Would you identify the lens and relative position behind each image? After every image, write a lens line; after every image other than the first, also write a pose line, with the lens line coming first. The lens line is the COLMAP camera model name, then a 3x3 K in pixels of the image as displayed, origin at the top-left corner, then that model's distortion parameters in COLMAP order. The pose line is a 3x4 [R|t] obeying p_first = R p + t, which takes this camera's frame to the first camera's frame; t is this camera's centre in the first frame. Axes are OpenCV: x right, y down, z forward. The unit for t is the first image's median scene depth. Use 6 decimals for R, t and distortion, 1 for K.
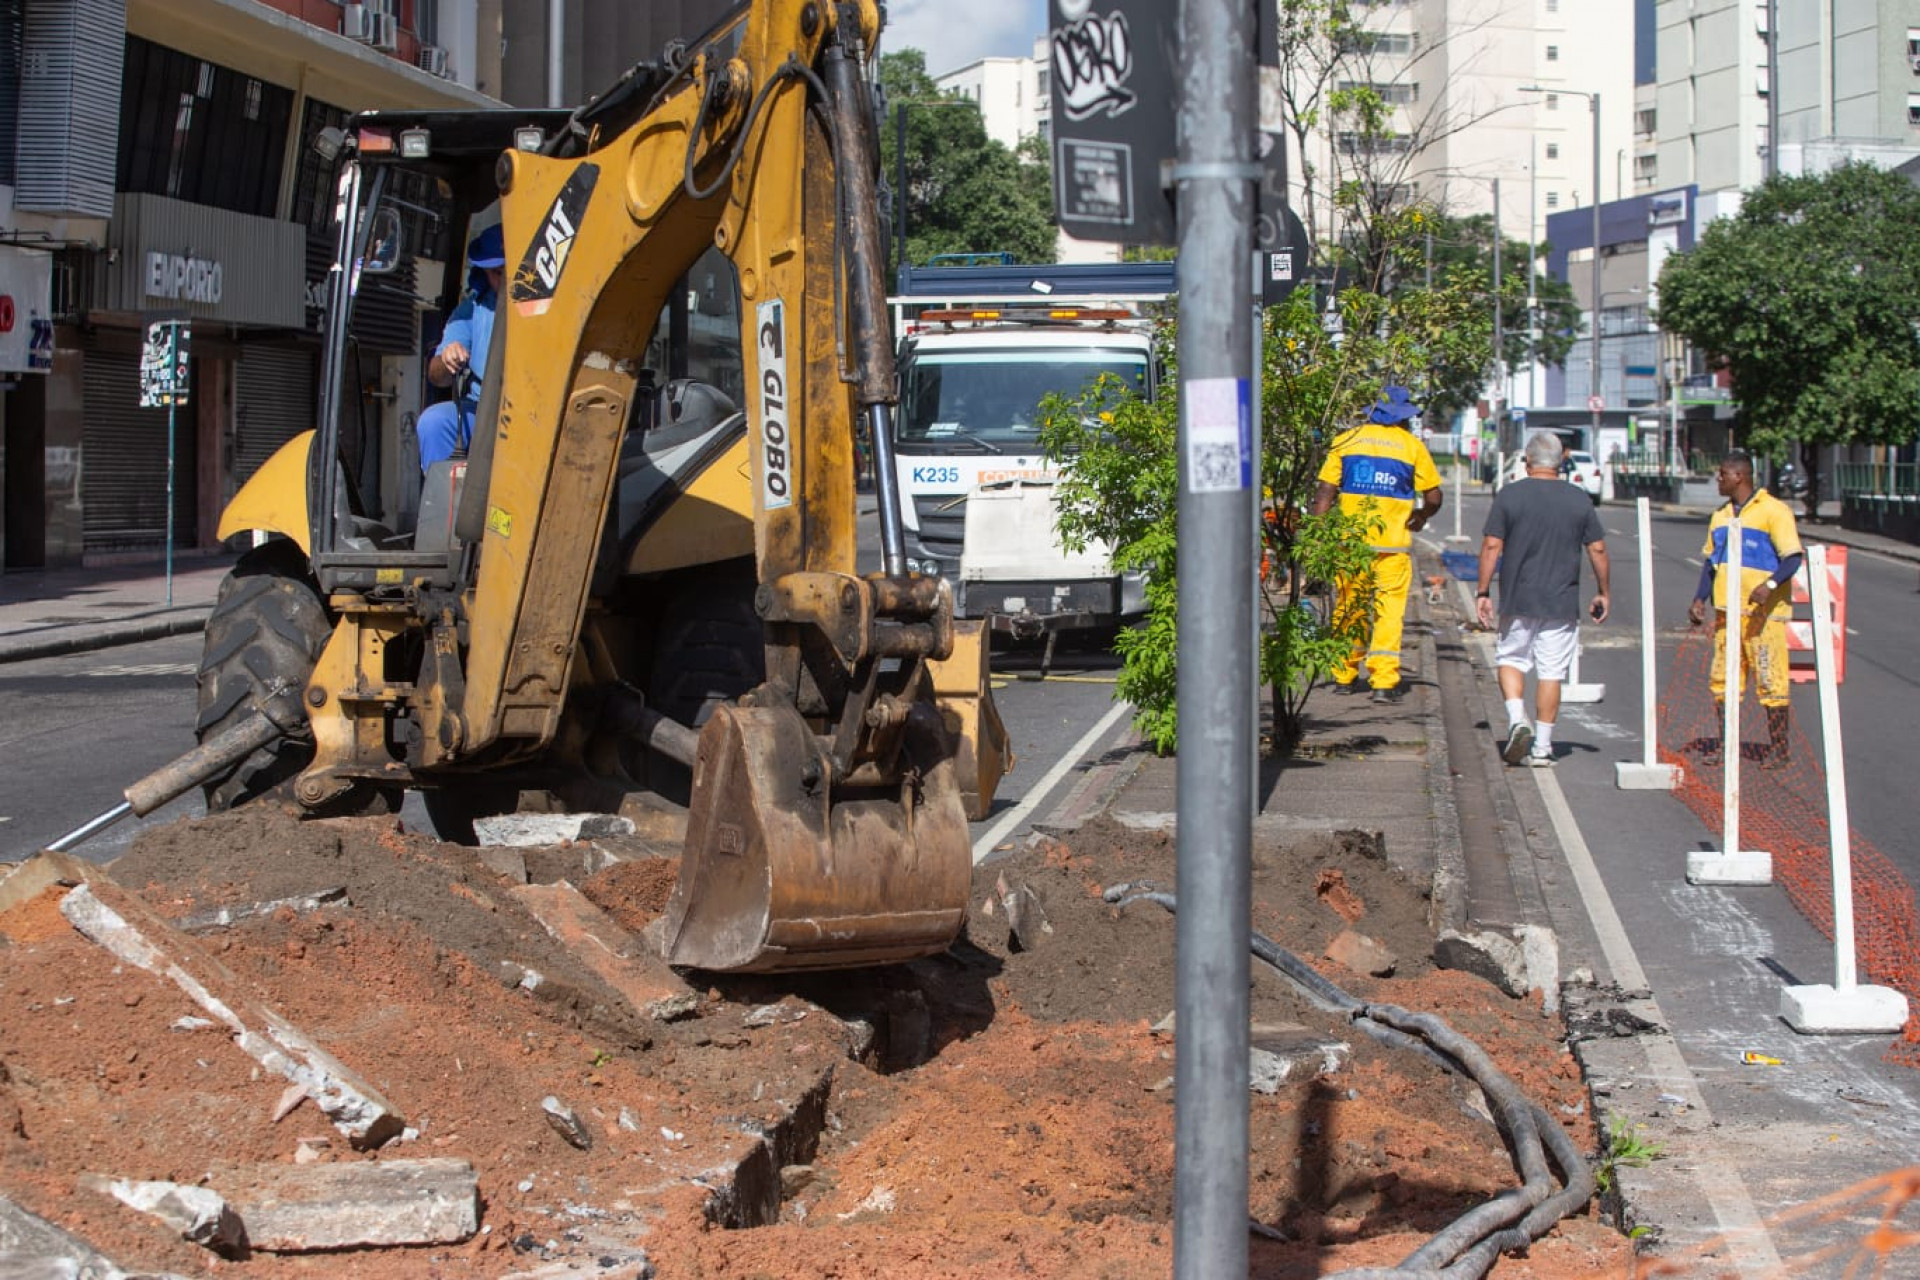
lens RADIAL K [[3762.2, 0, 1012.8], [0, 3762.2, 672.1], [0, 0, 1]] dist [-0.314049, 0.000000]
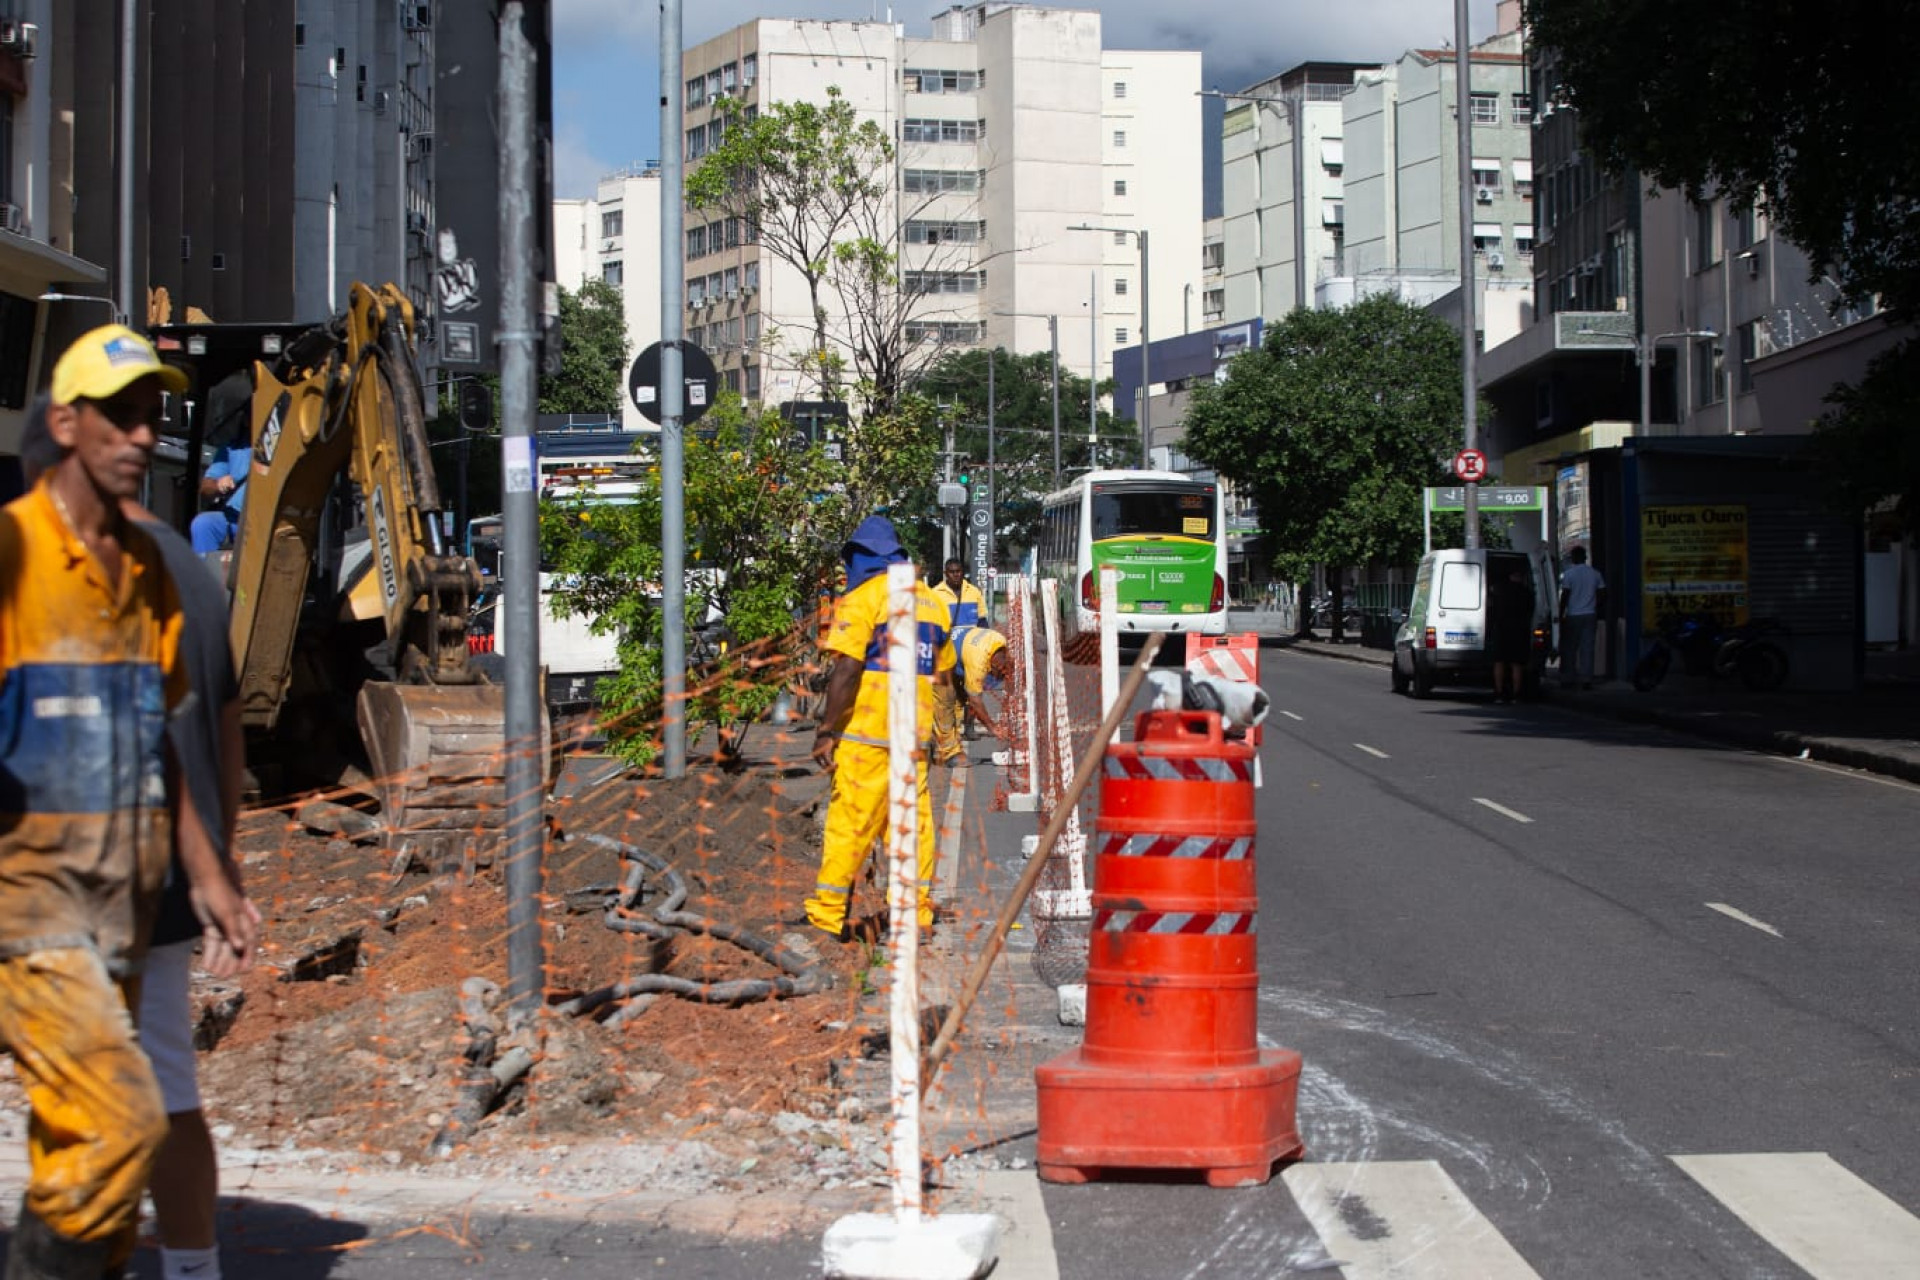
lens RADIAL K [[3992.3, 0, 963.0], [0, 3992.3, 641.5], [0, 0, 1]] dist [-0.358907, 0.000000]
pose [[0.995662, -0.014193, 0.091954, 0.008427], [0.018793, 0.998604, -0.049361, 0.013041], [-0.091125, 0.050875, 0.994539, -0.105675]]
